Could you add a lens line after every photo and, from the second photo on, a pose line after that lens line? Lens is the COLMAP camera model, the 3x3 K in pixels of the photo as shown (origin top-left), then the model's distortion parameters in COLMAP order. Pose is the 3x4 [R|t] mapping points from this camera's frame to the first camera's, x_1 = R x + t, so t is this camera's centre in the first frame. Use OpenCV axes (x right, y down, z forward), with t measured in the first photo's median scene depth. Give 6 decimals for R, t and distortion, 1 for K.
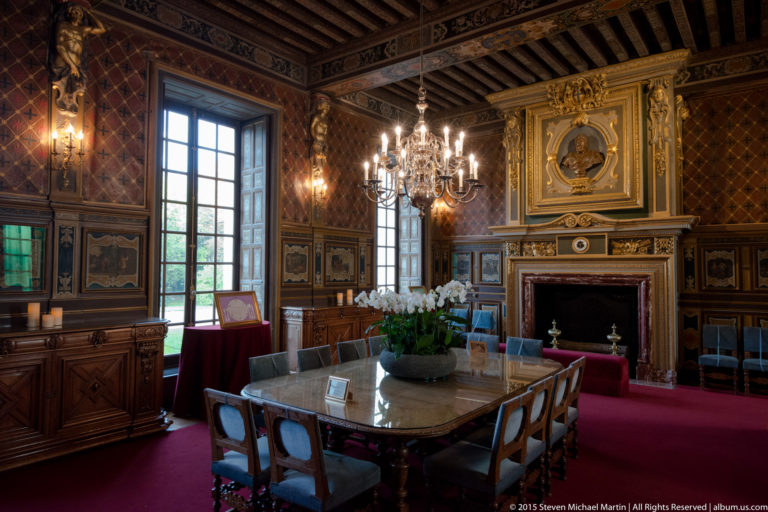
lens RADIAL K [[477.9, 0, 385.2], [0, 477.9, 271.3], [0, 0, 1]] dist [-0.101676, -0.000181]
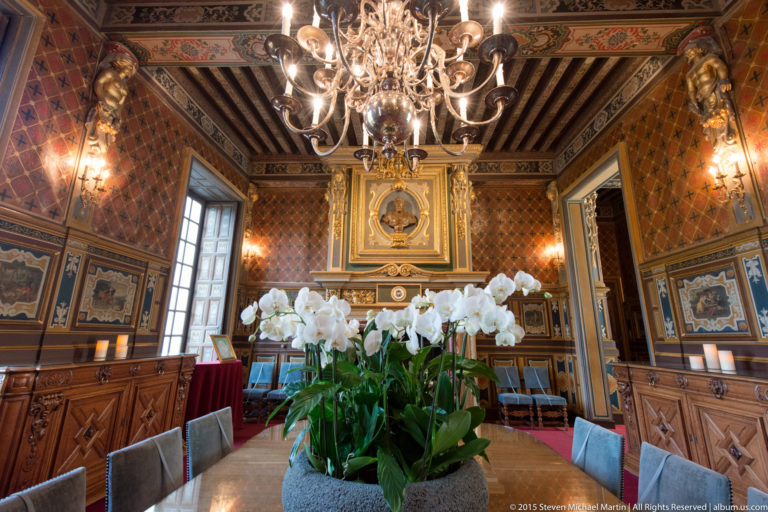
lens RADIAL K [[331.5, 0, 384.0], [0, 331.5, 256.0], [0, 0, 1]] dist [0.013223, -0.014138]
pose [[0.805318, 0.138452, 0.576449, -0.063418], [0.001461, 0.971881, -0.235468, 0.040140], [-0.592841, 0.190468, 0.782471, 0.420829]]
